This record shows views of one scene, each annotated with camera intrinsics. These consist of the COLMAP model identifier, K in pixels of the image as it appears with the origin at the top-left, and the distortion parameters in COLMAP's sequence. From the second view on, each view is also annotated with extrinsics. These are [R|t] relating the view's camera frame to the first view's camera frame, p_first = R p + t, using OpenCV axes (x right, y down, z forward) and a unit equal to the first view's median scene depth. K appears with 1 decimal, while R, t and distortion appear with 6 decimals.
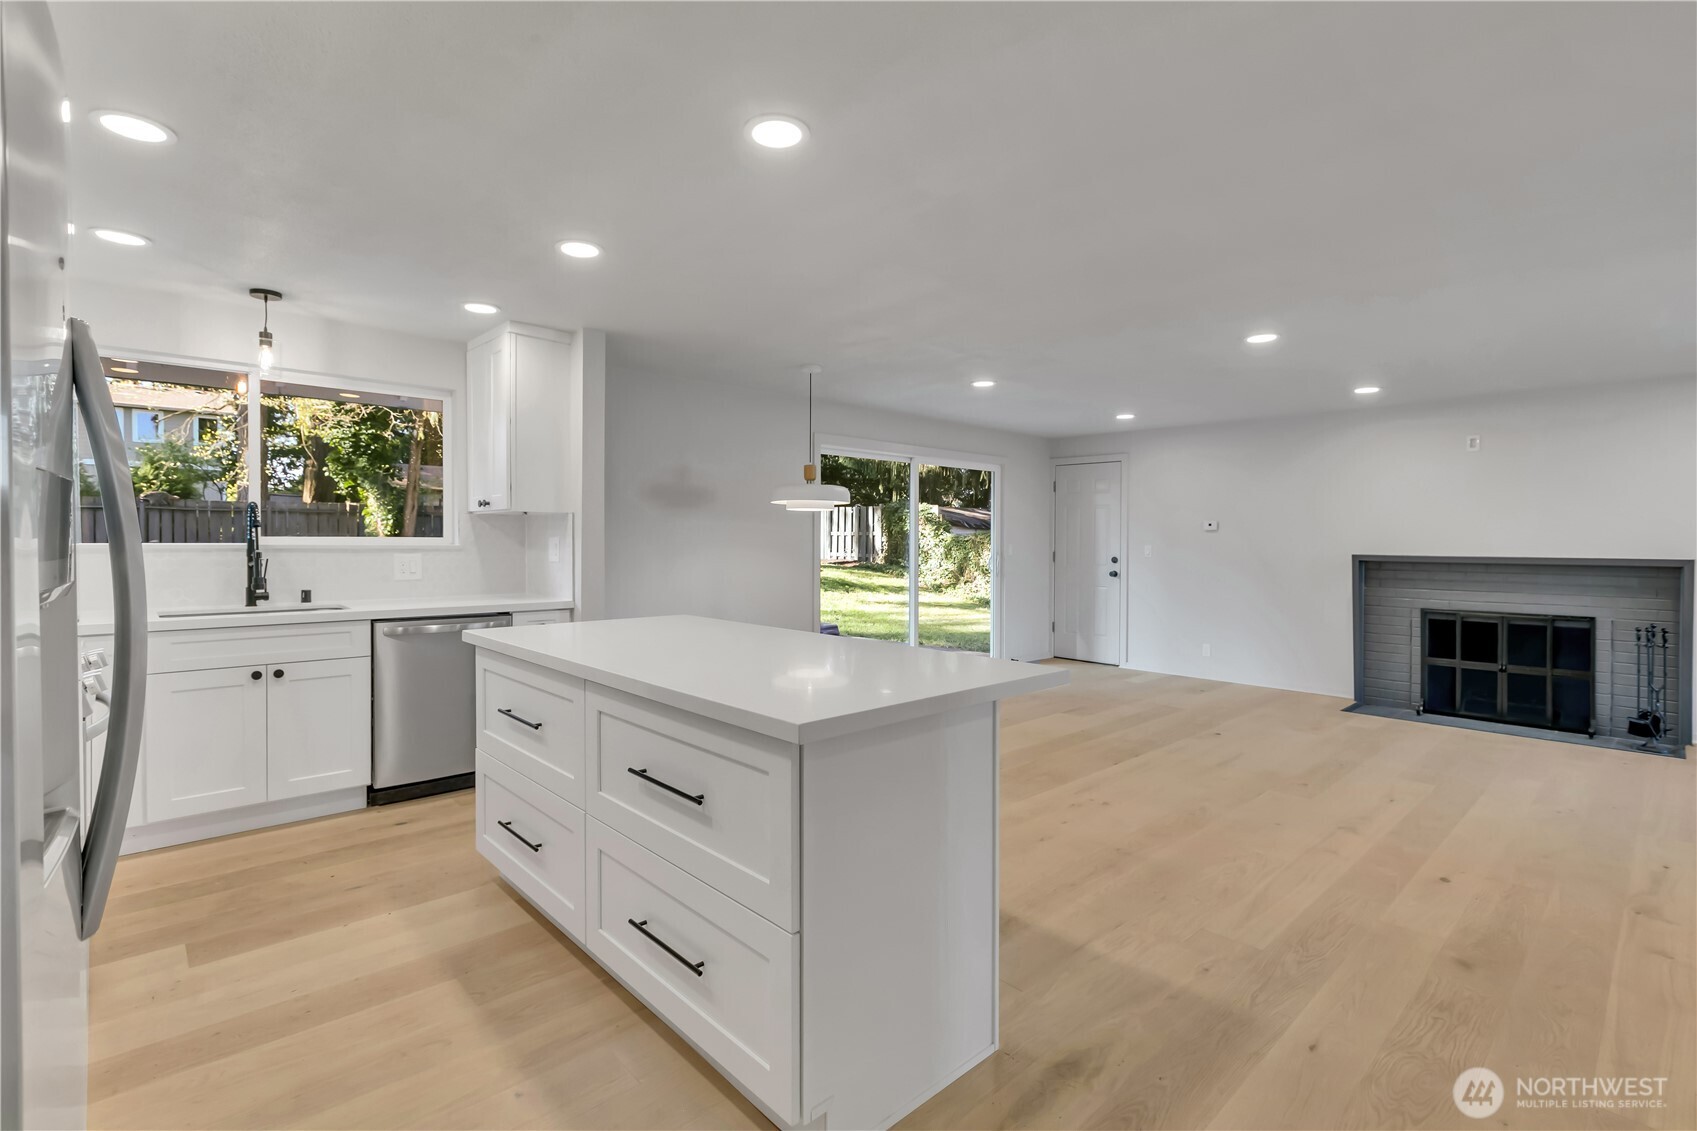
lens RADIAL K [[784.0, 0, 846.0], [0, 784.0, 535.1], [0, 0, 1]] dist [-0.000083, 0.000407]
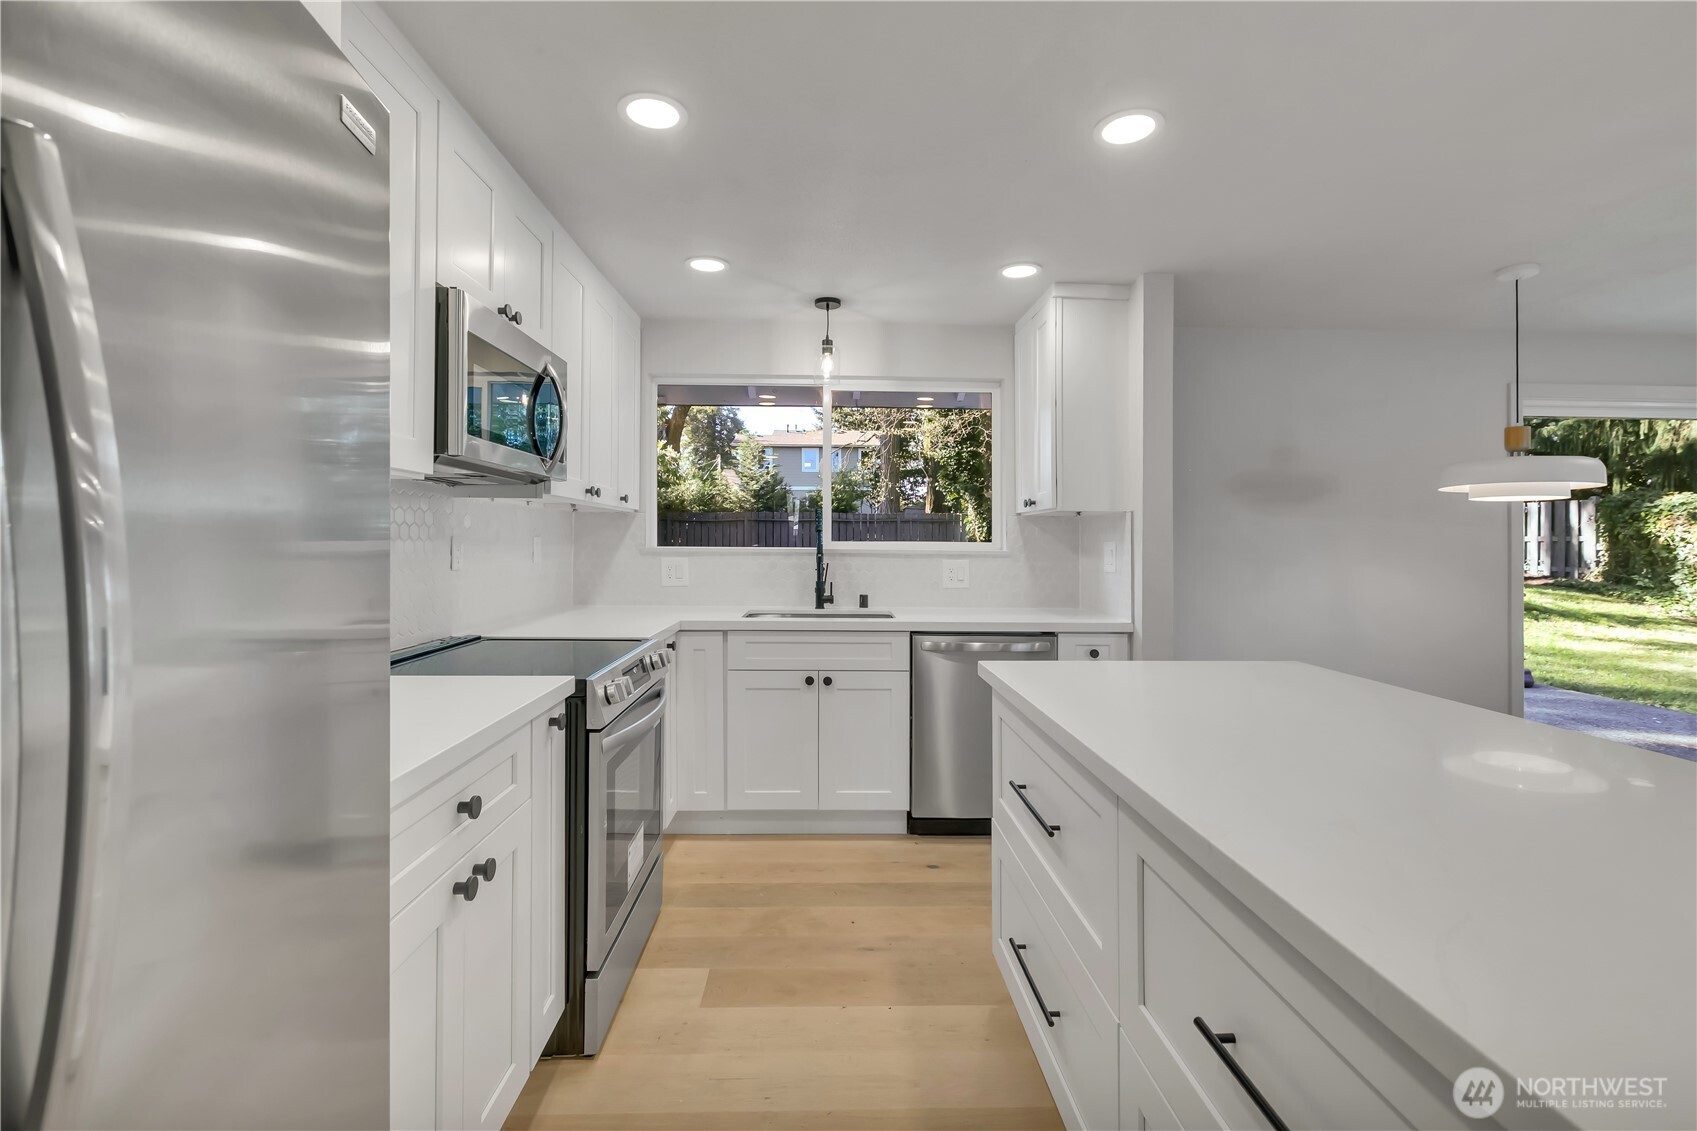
lens RADIAL K [[784.0, 0, 846.0], [0, 784.0, 535.1], [0, 0, 1]] dist [-0.000083, 0.000407]
pose [[0.759976, -0.004645, -0.649935, -0.051861], [-0.000125, 0.999973, -0.007293, 0.001254], [0.649952, 0.005623, 0.759955, 0.203466]]
